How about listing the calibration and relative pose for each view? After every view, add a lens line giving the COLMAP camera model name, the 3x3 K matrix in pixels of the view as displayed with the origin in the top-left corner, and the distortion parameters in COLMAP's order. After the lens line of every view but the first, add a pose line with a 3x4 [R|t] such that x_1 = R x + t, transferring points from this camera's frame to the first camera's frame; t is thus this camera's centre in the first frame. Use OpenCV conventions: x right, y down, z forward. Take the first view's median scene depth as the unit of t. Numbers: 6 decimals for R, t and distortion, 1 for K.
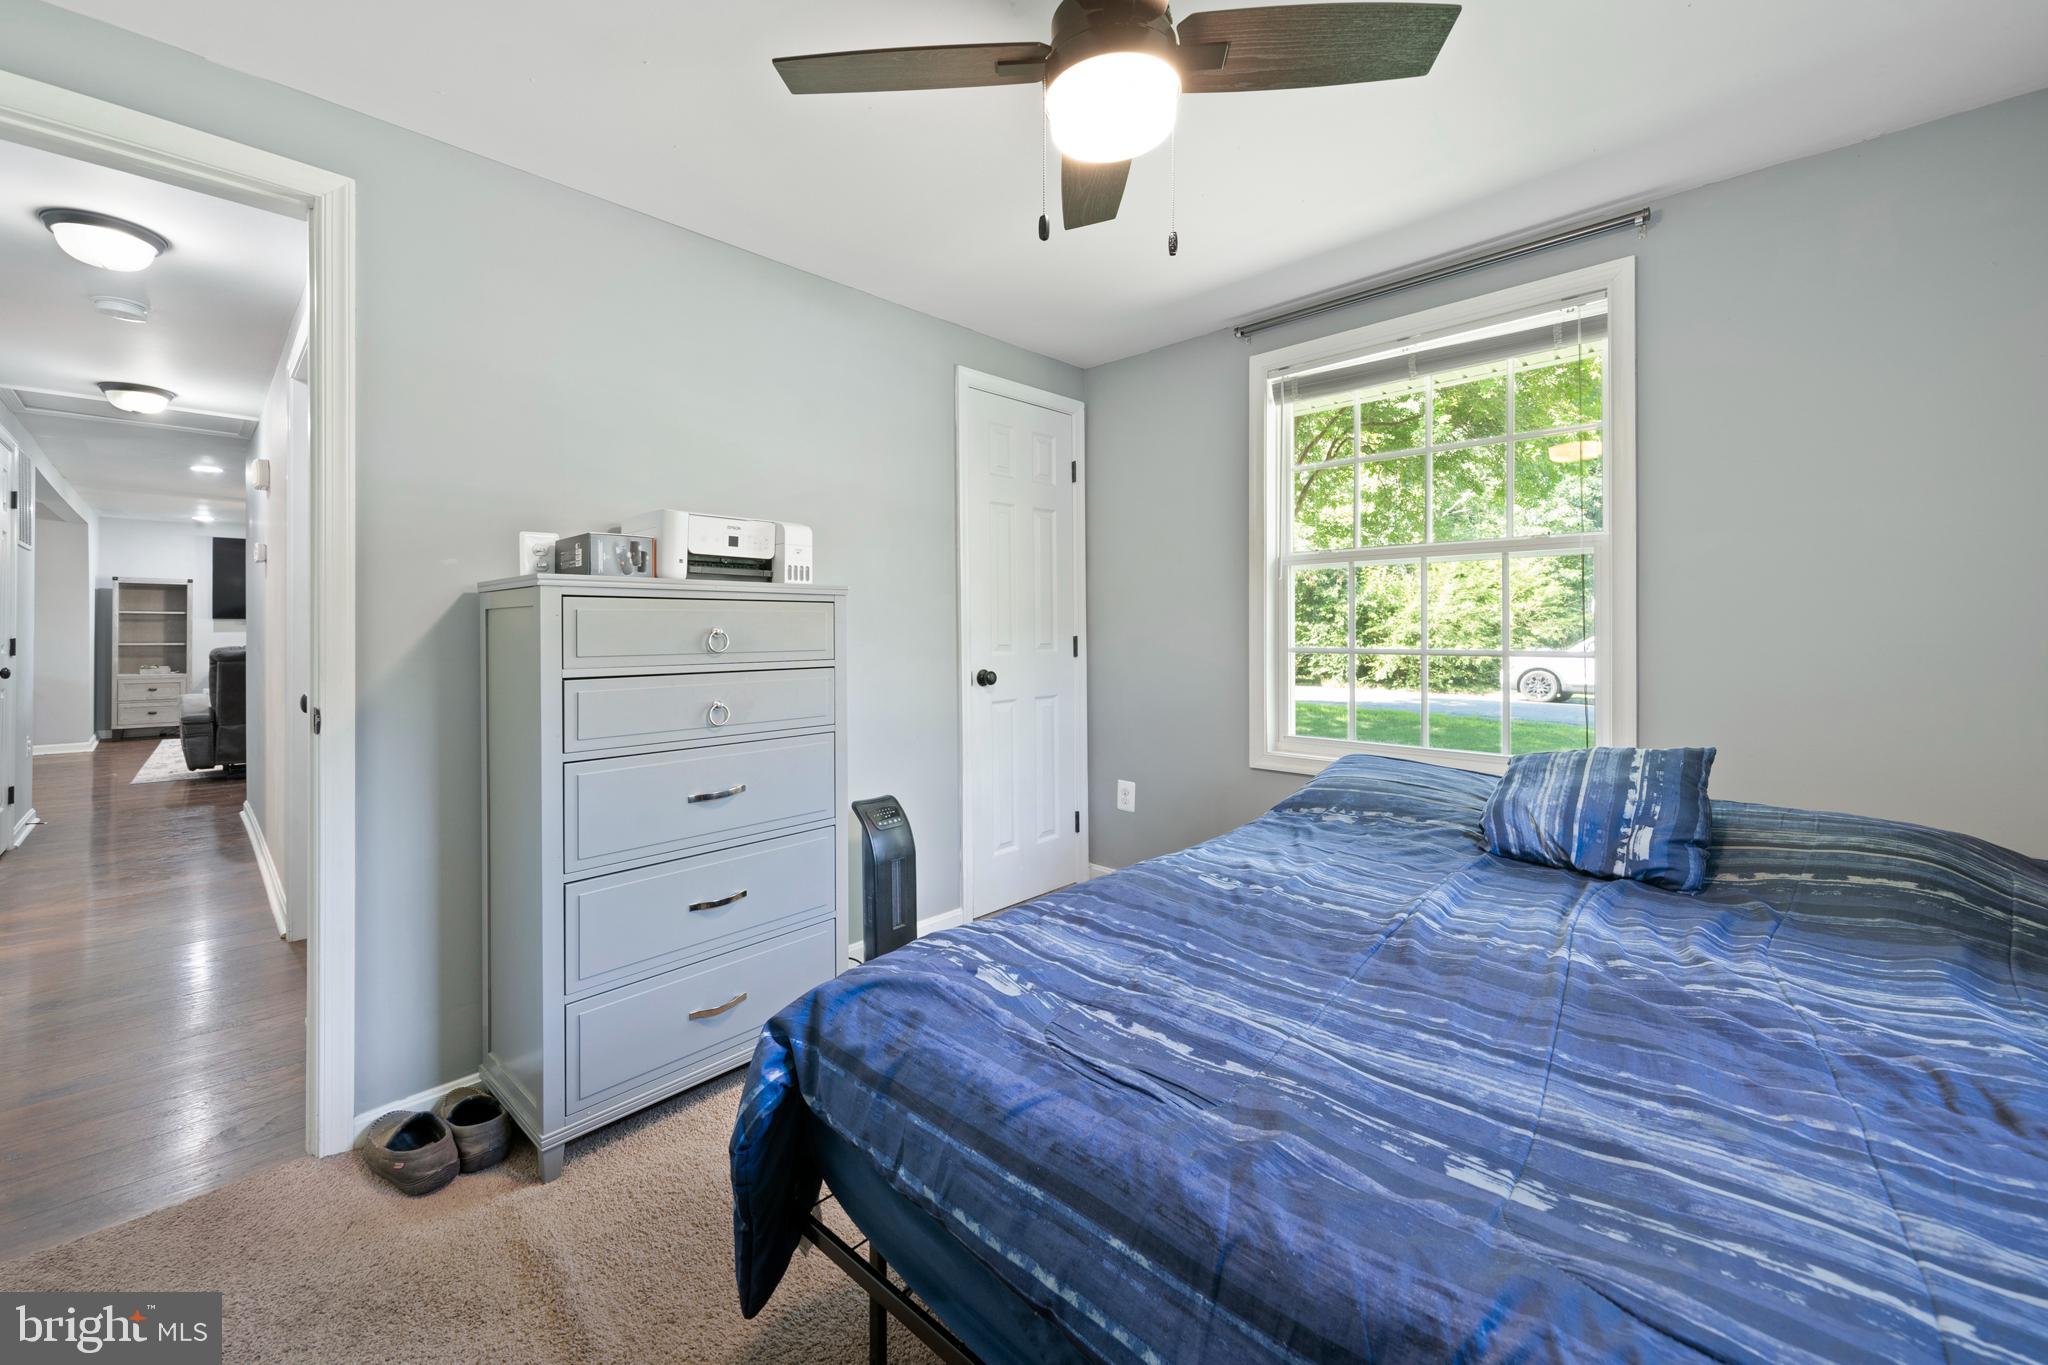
lens RADIAL K [[803.6, 0, 1015.1], [0, 803.6, 628.0], [0, 0, 1]] dist [0.003001, -0.000056]
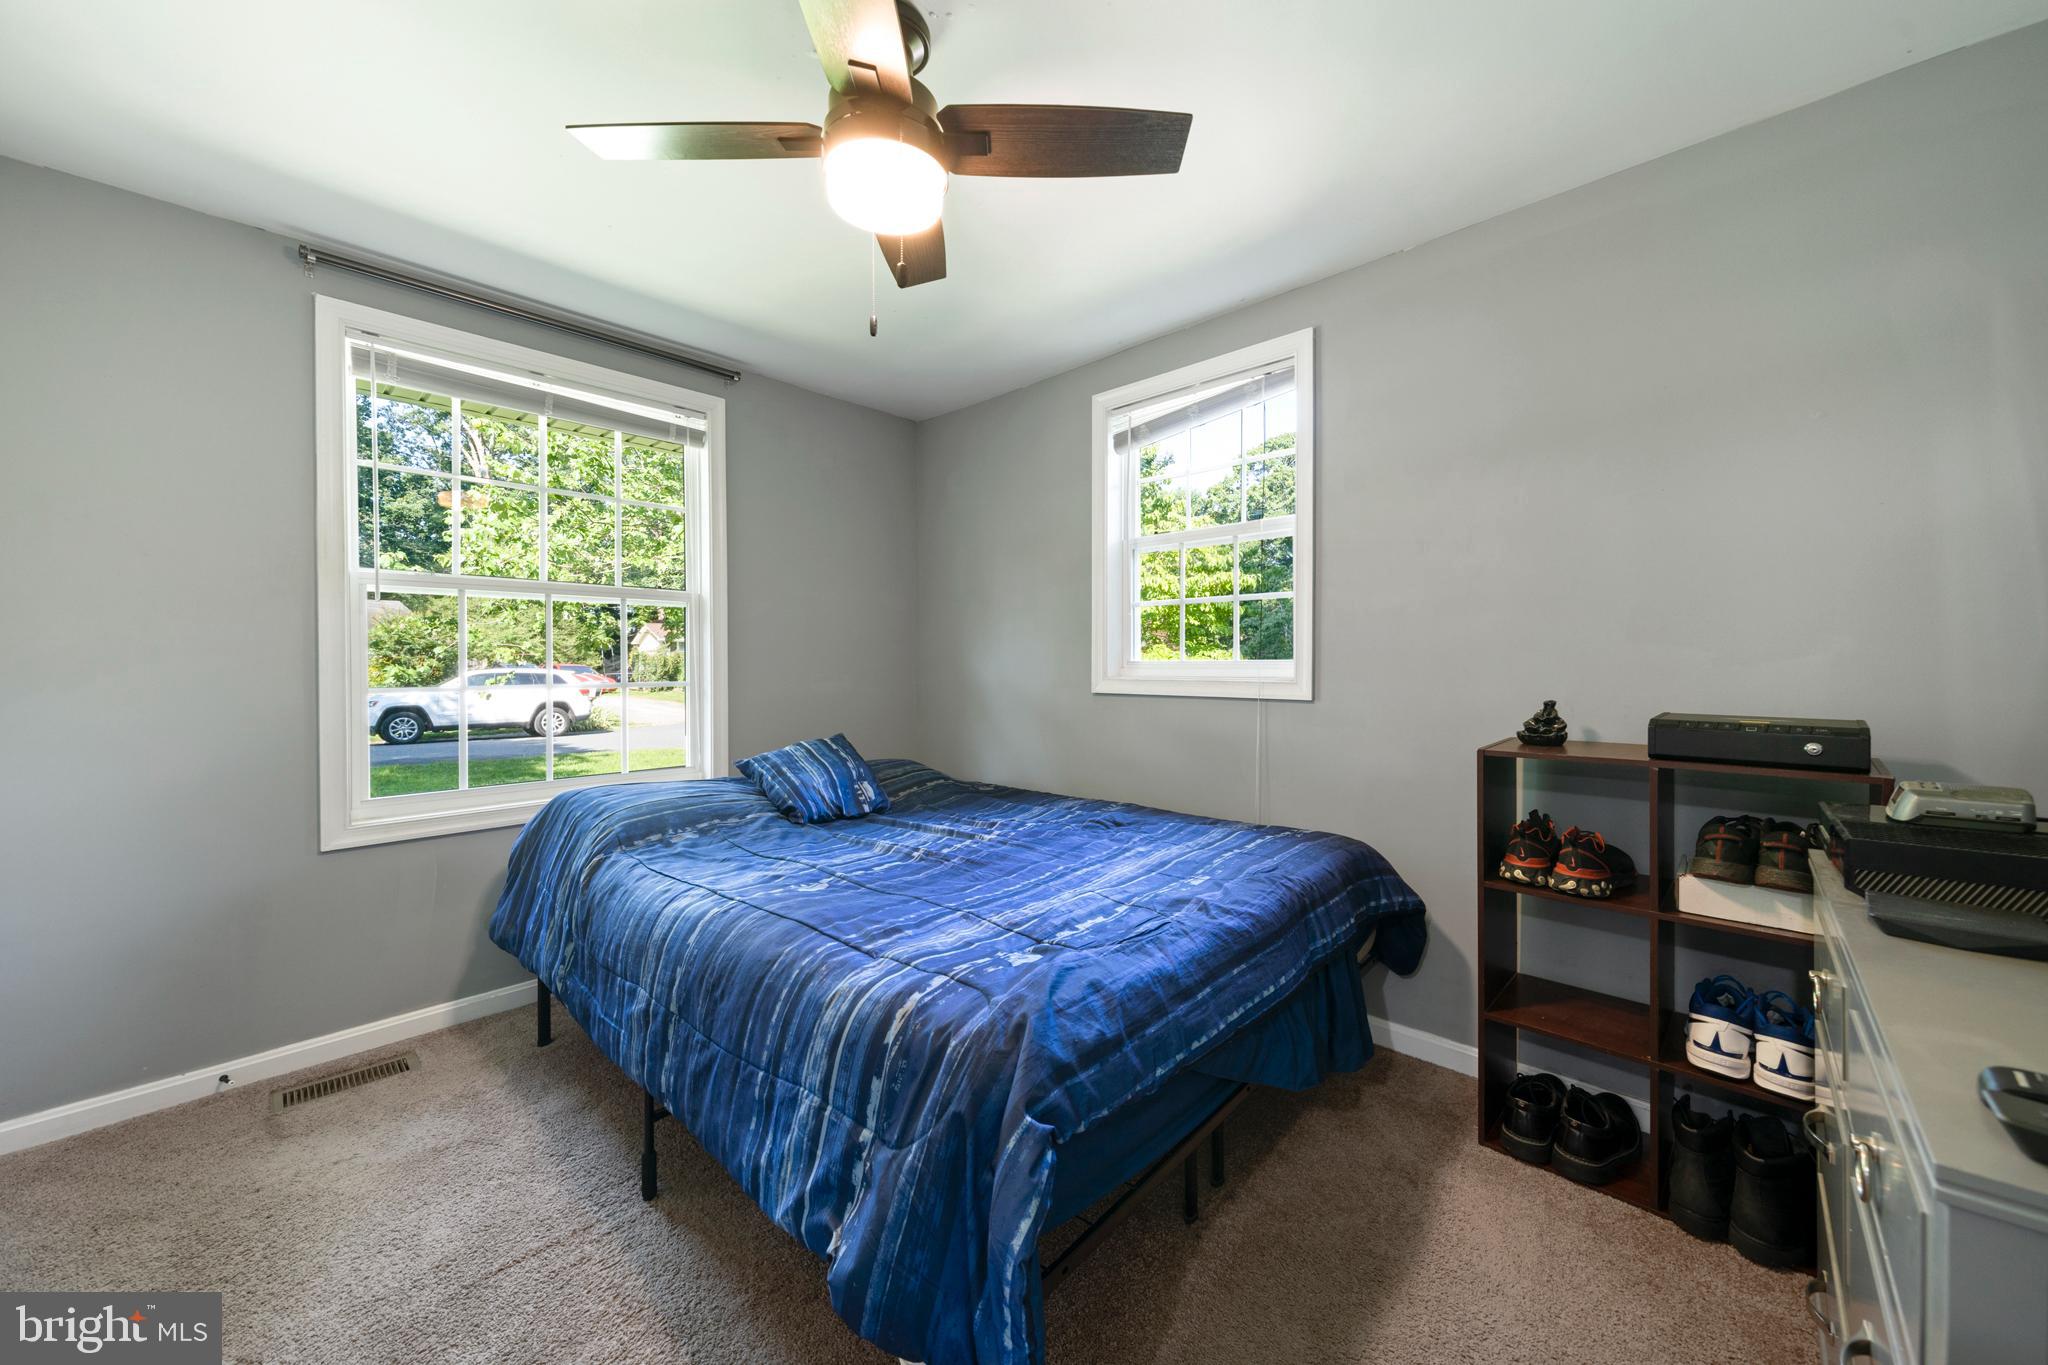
lens RADIAL K [[741.9, 0, 1015.2], [0, 741.9, 677.5], [0, 0, 1]] dist [0.005379, -0.000171]
pose [[-0.000987, -0.017028, 0.999855, -0.971572], [0.003876, 0.999847, 0.017032, 0.008479], [-0.999992, 0.003892, -0.000920, 0.892433]]
